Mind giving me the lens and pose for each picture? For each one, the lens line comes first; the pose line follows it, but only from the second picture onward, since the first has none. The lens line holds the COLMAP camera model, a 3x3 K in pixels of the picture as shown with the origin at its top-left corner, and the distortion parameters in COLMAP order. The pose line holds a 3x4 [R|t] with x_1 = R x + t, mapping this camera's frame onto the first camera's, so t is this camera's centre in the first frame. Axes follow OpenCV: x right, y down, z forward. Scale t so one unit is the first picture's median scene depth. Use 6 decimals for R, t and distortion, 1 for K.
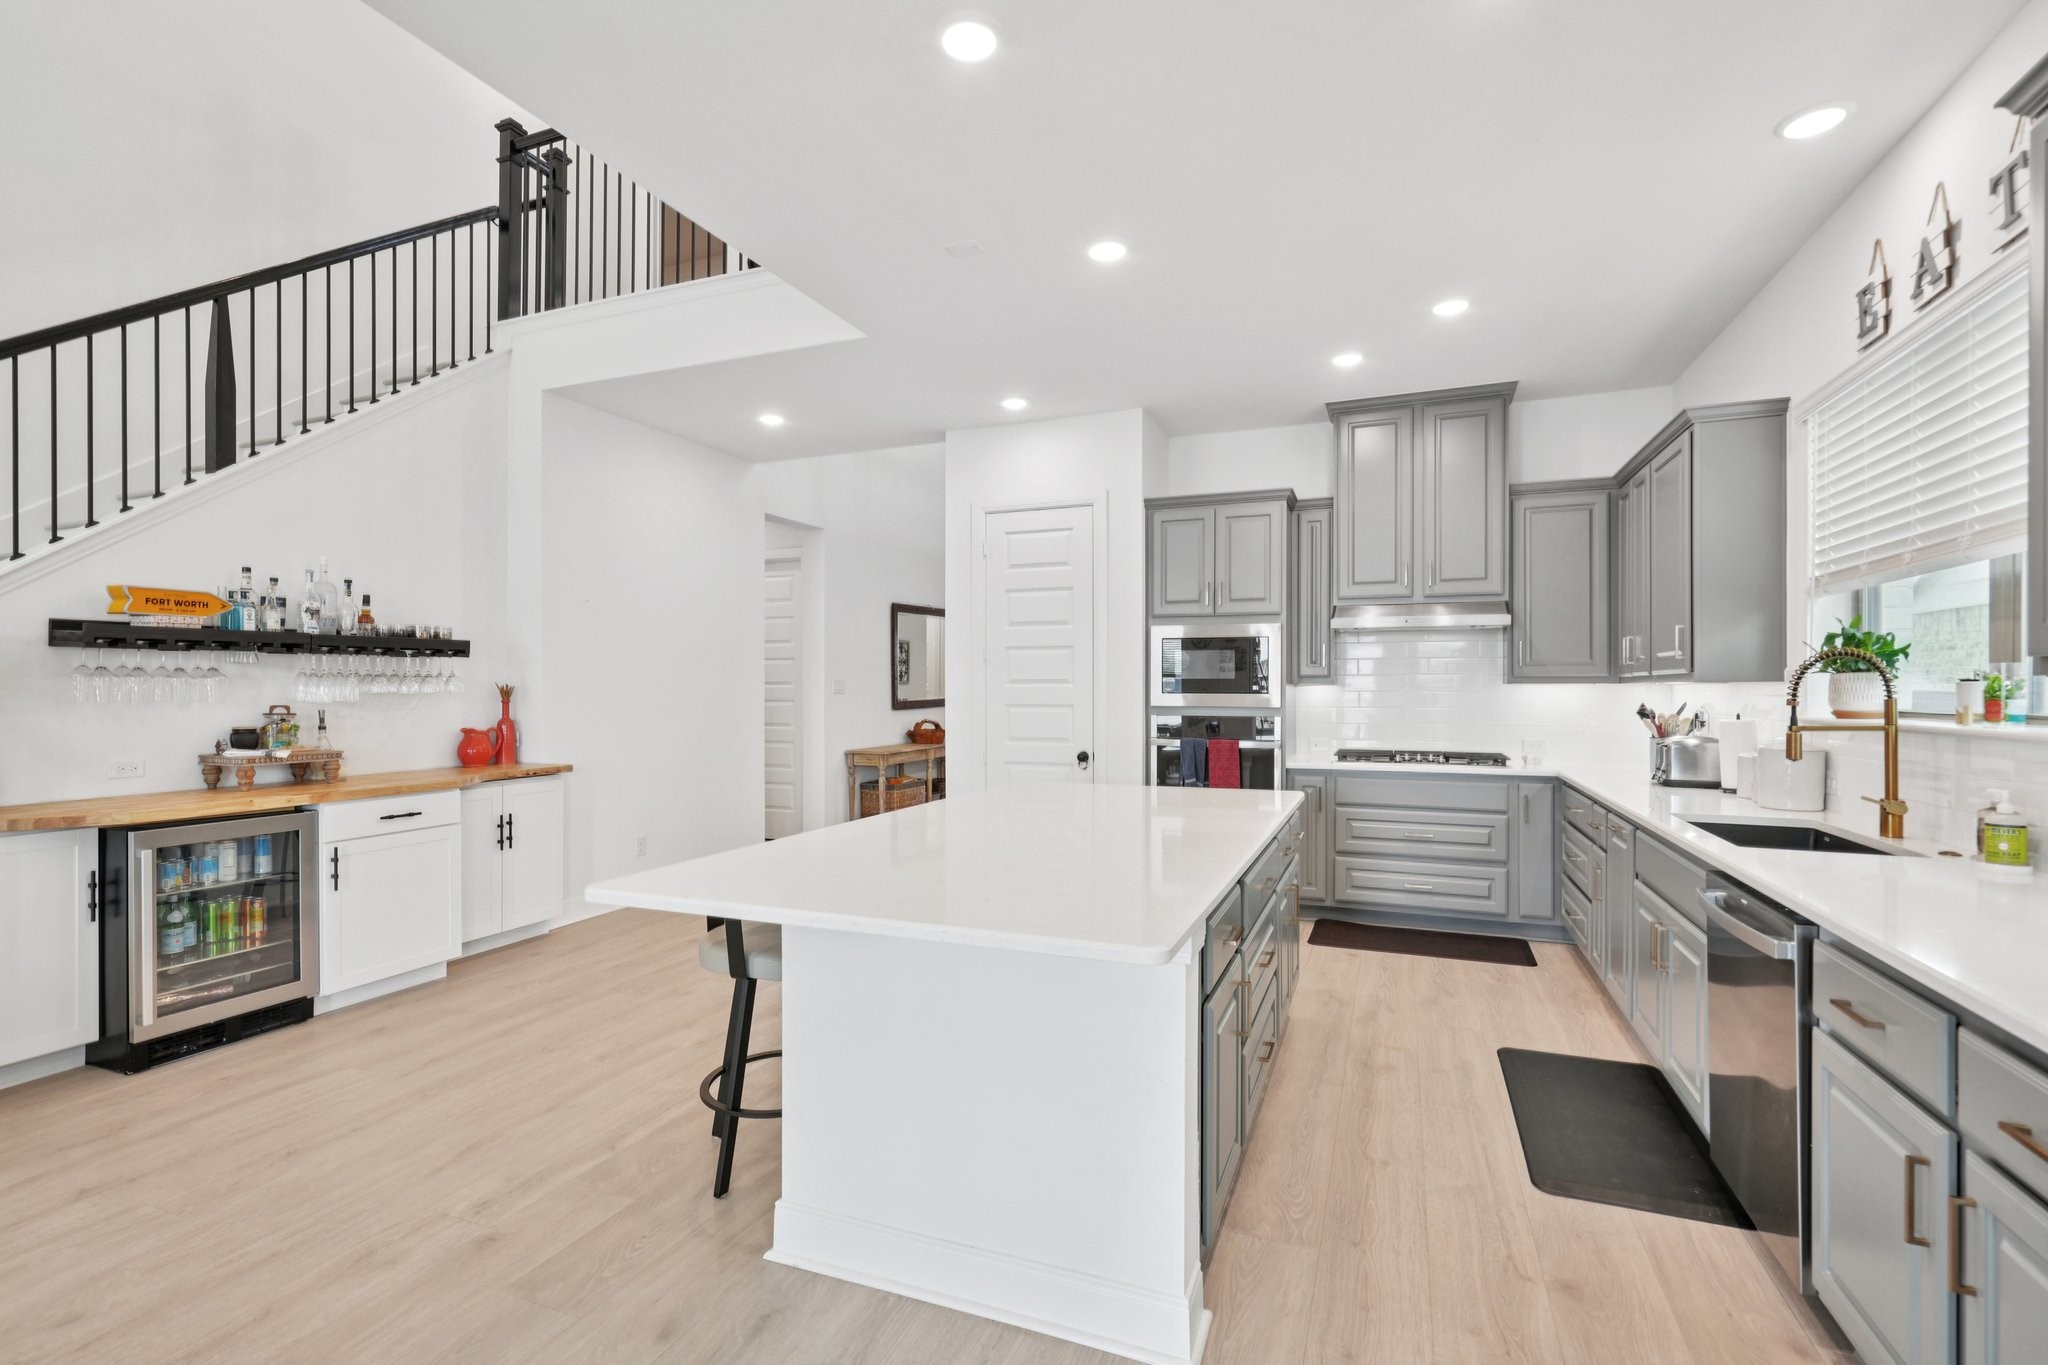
lens RADIAL K [[928.2, 0, 1024.0], [0, 928.2, 682.5], [0, 0, 1]] dist [-0.000053, 0.000593]
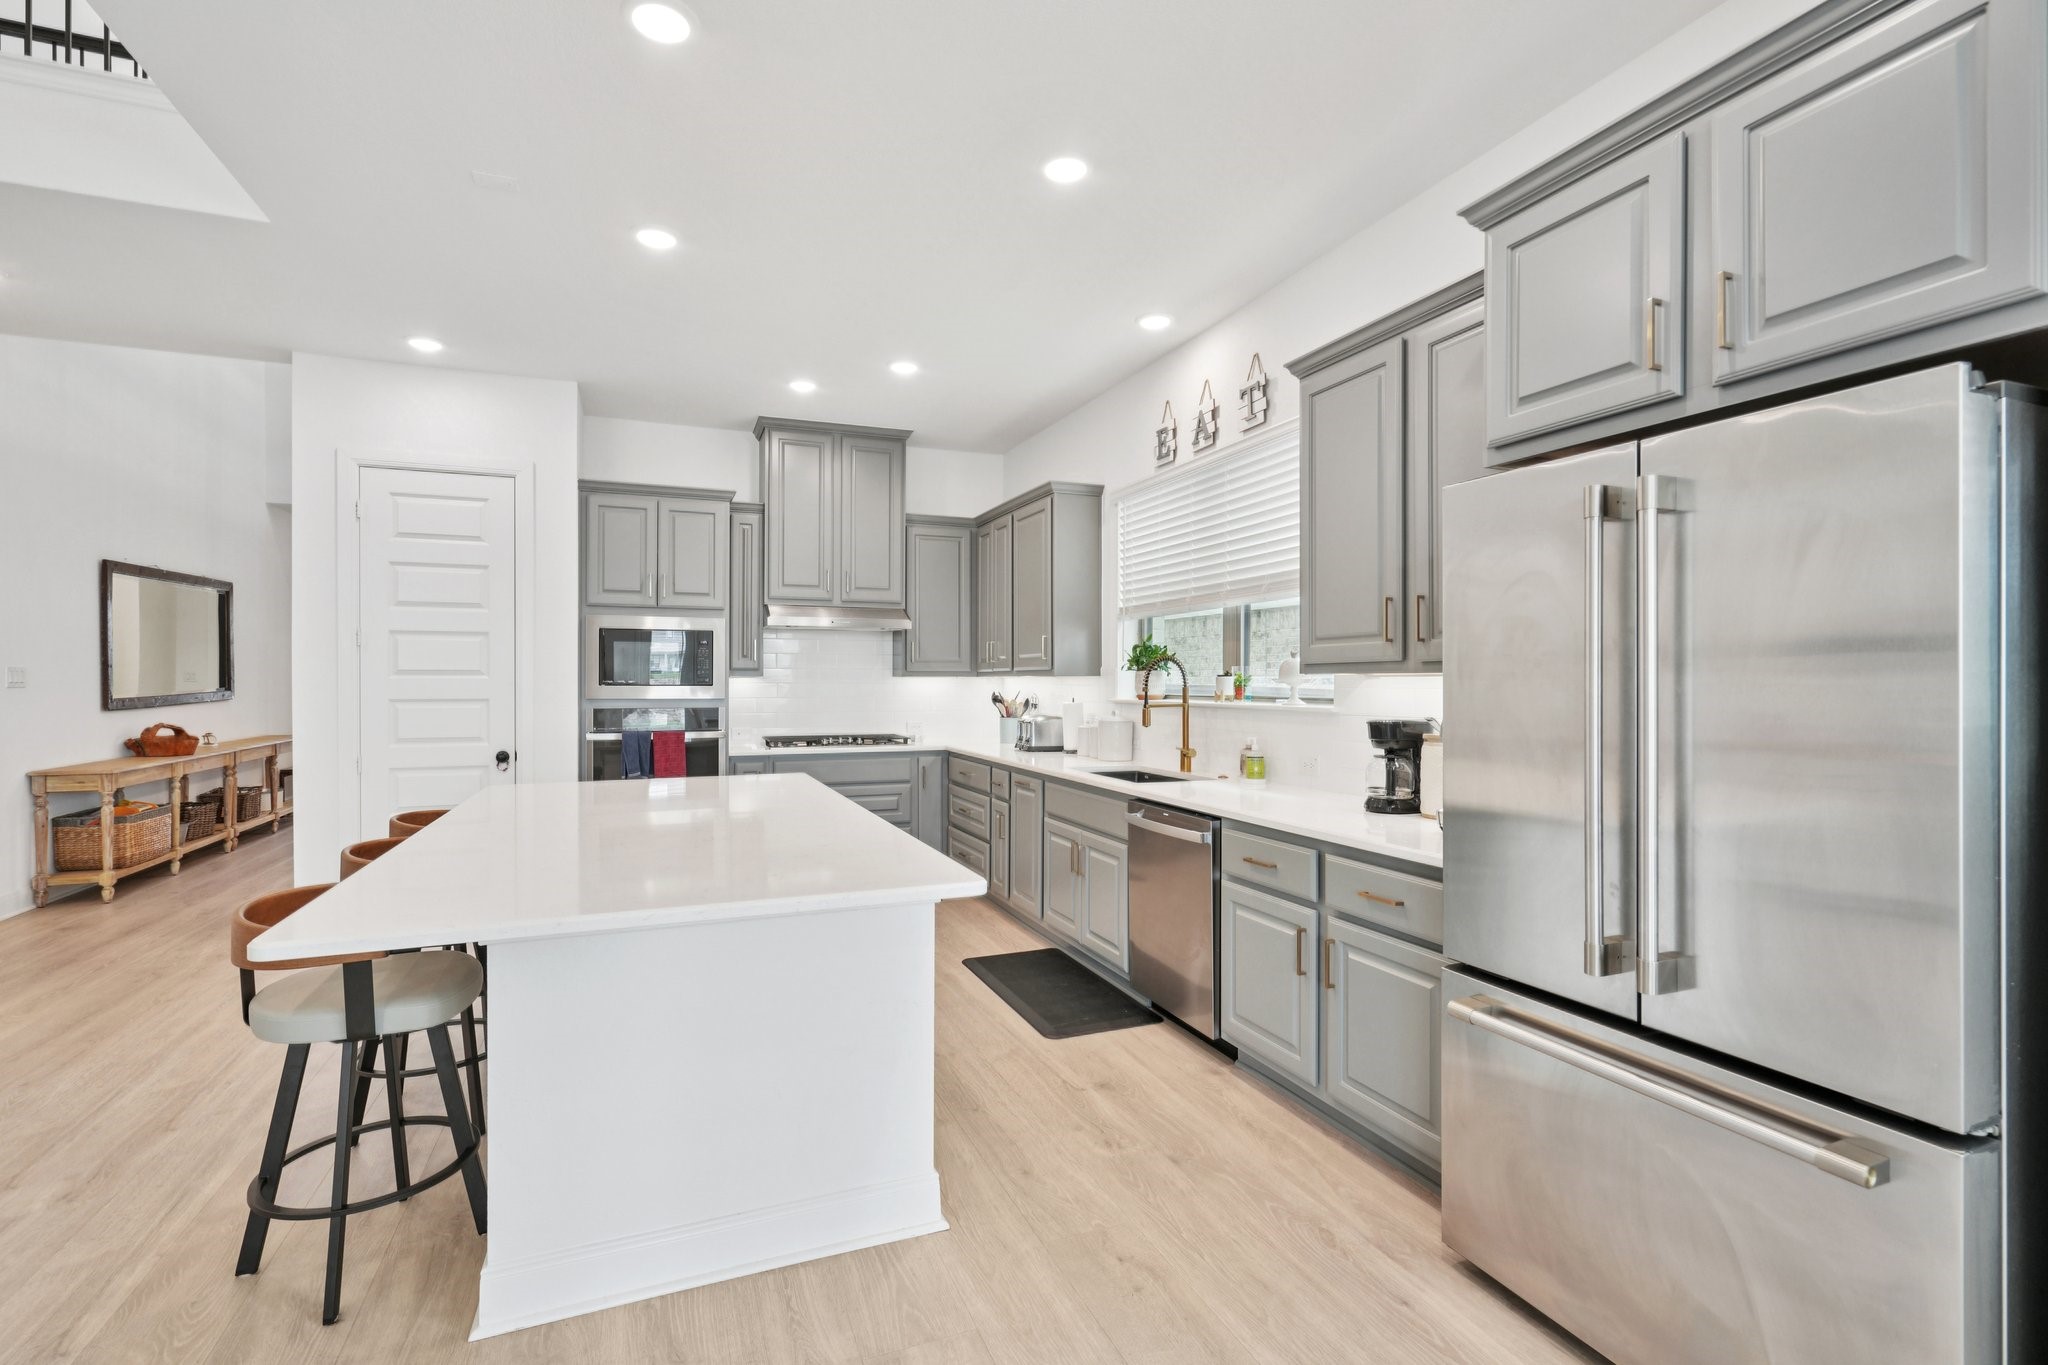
lens RADIAL K [[928.0, 0, 1026.2], [0, 928.0, 675.5], [0, 0, 1]] dist [0.001413, 0.000563]
pose [[0.720072, 0.004004, 0.693888, -0.257190], [-0.004764, 0.999988, -0.000826, -0.000106], [-0.693883, -0.002711, 0.720083, 0.010365]]
